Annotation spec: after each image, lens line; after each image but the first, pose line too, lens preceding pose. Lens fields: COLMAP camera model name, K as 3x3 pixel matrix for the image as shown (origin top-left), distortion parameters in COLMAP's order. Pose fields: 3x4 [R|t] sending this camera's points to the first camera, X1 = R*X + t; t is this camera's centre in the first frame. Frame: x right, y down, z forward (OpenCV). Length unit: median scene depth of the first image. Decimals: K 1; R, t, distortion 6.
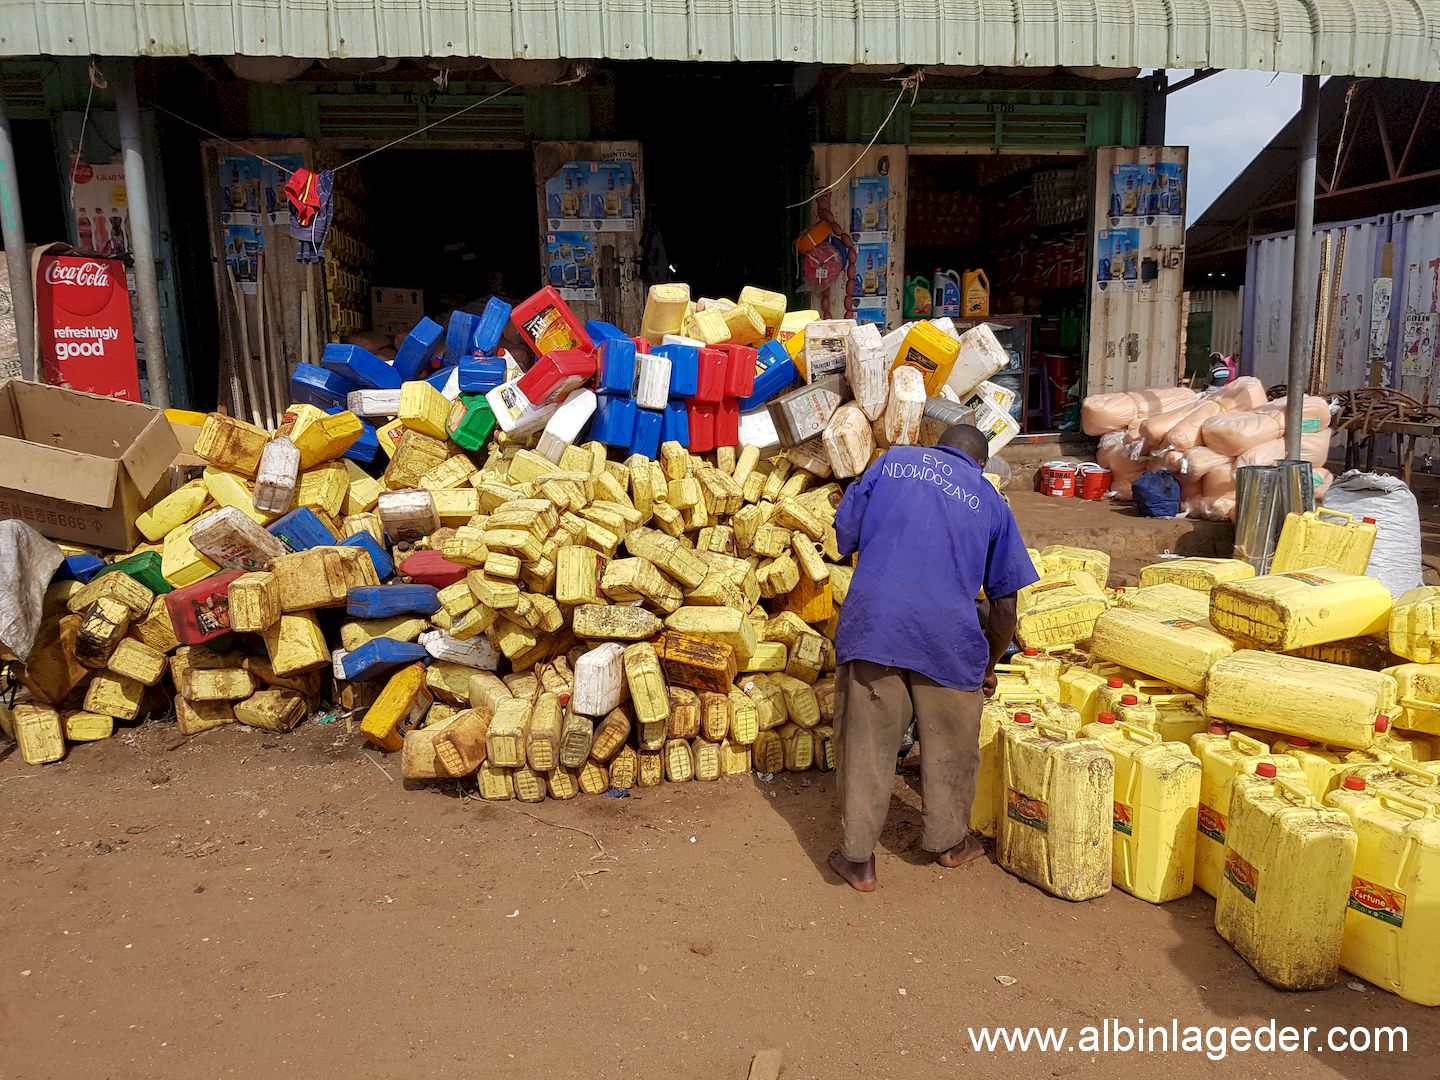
lens RADIAL K [[1089.1, 0, 720.9], [0, 1089.1, 542.0], [0, 0, 1]] dist [0.070823, -0.001139]
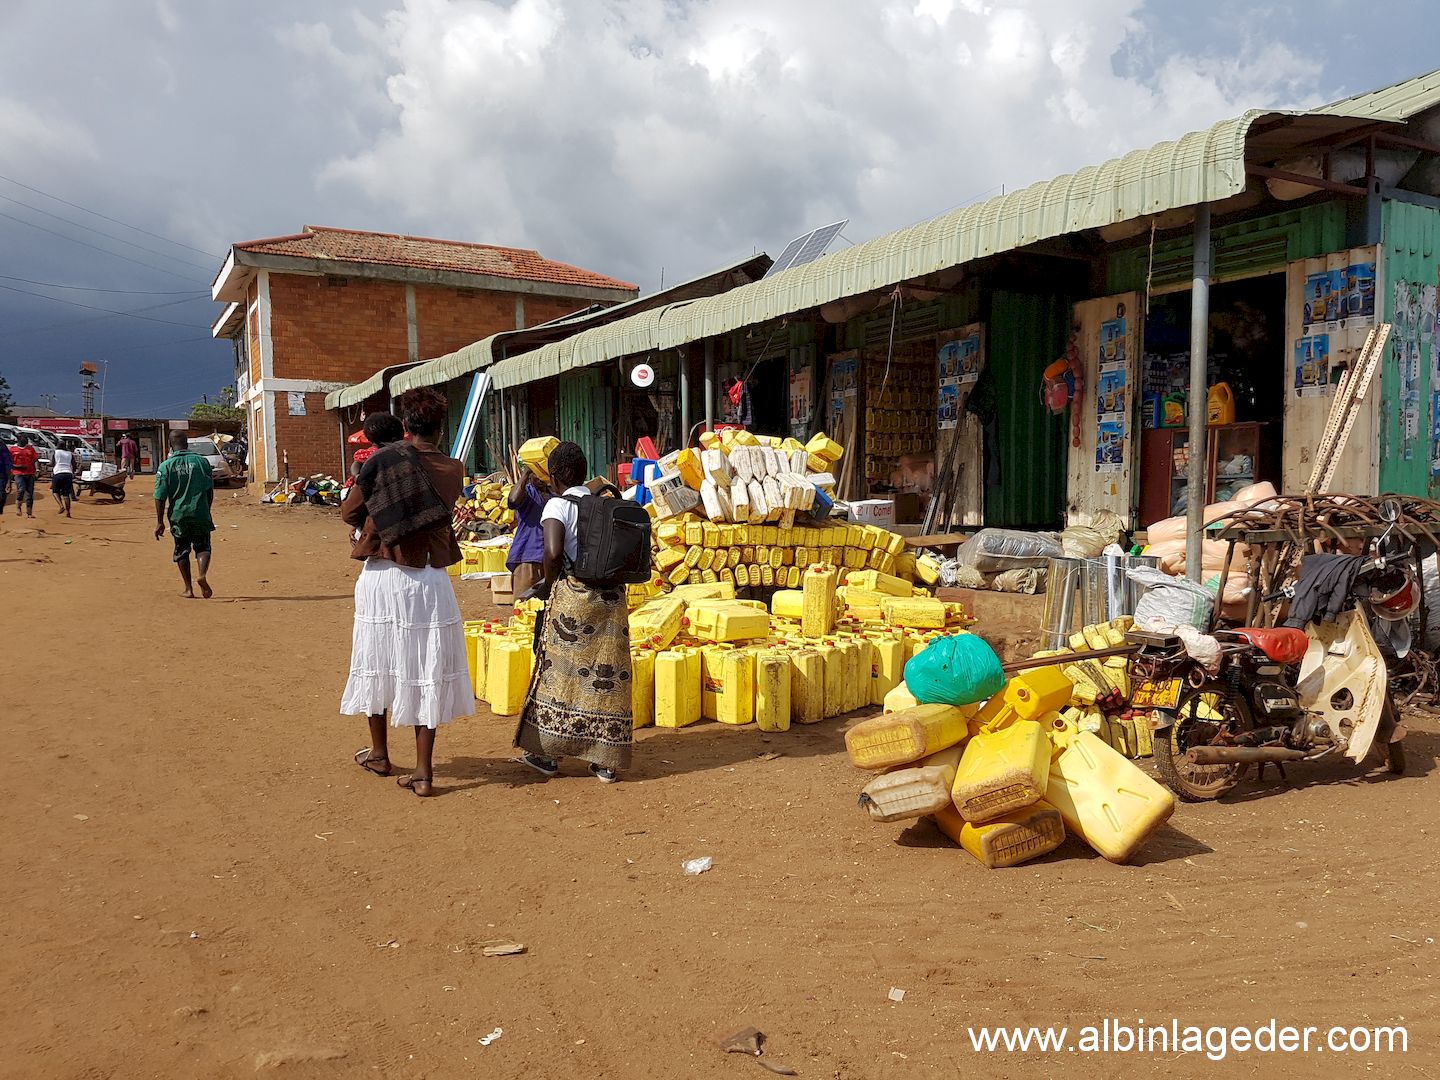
lens RADIAL K [[1089.1, 0, 718.1], [0, 1089.1, 541.3], [0, 0, 1]] dist [0.070823, -0.001139]
pose [[0.362245, 0.059338, -0.930192, 1.128599], [-0.141446, 0.989913, 0.008064, -0.033018], [0.921288, 0.128651, 0.366984, 0.163880]]
